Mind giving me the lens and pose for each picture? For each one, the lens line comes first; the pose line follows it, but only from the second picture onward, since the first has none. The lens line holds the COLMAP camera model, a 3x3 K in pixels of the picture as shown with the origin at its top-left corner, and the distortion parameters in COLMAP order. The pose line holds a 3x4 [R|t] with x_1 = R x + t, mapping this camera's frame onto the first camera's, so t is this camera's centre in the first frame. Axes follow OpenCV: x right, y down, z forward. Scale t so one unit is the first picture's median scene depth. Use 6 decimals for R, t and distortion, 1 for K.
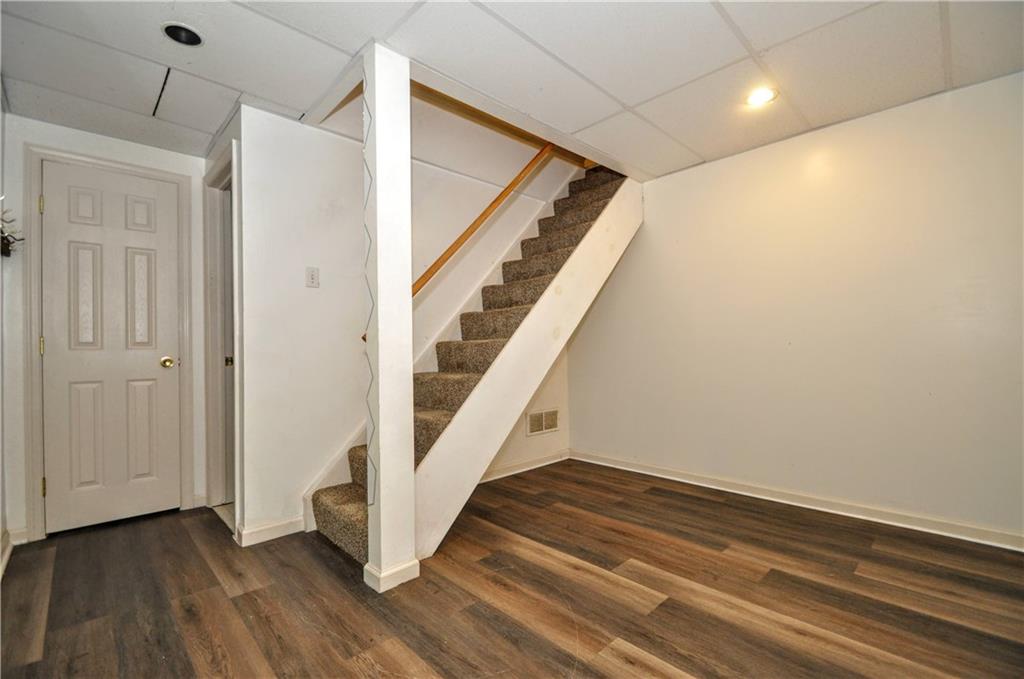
lens RADIAL K [[446.7, 0, 512.0], [0, 446.7, 339.5], [0, 0, 1]] dist [-0.003010, -0.000617]
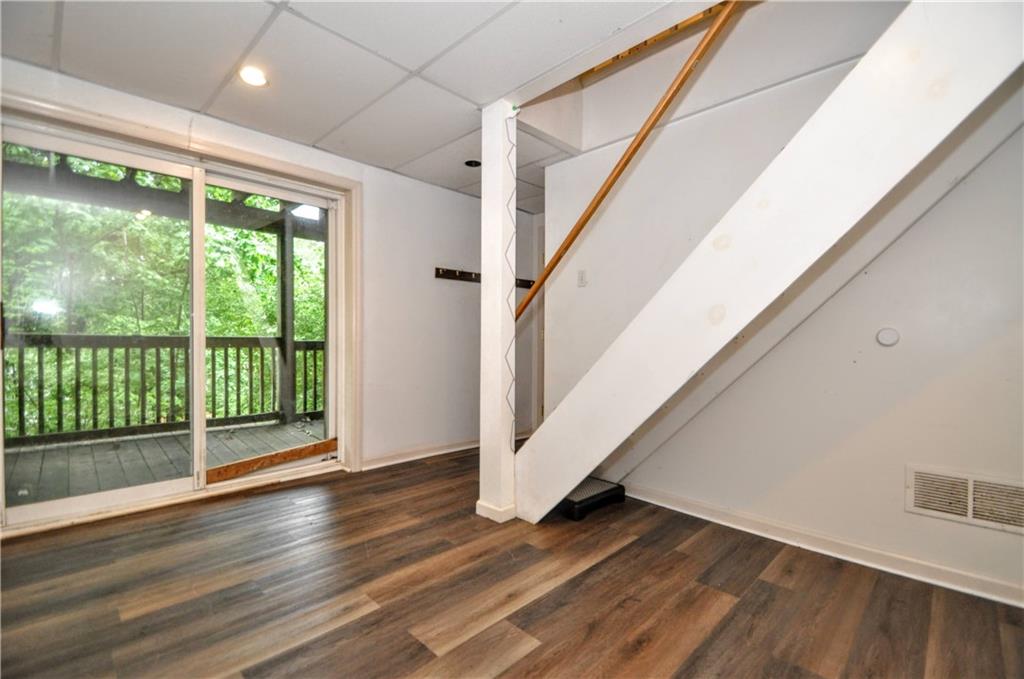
lens RADIAL K [[460.0, 0, 512.0], [0, 460.0, 339.5], [0, 0, 1]] dist [0.011420, -0.000247]
pose [[0.017878, 0.011499, -0.999774, 1.086428], [0.012371, 0.999855, 0.011721, 0.012882], [0.999764, -0.012578, 0.017733, 1.052122]]
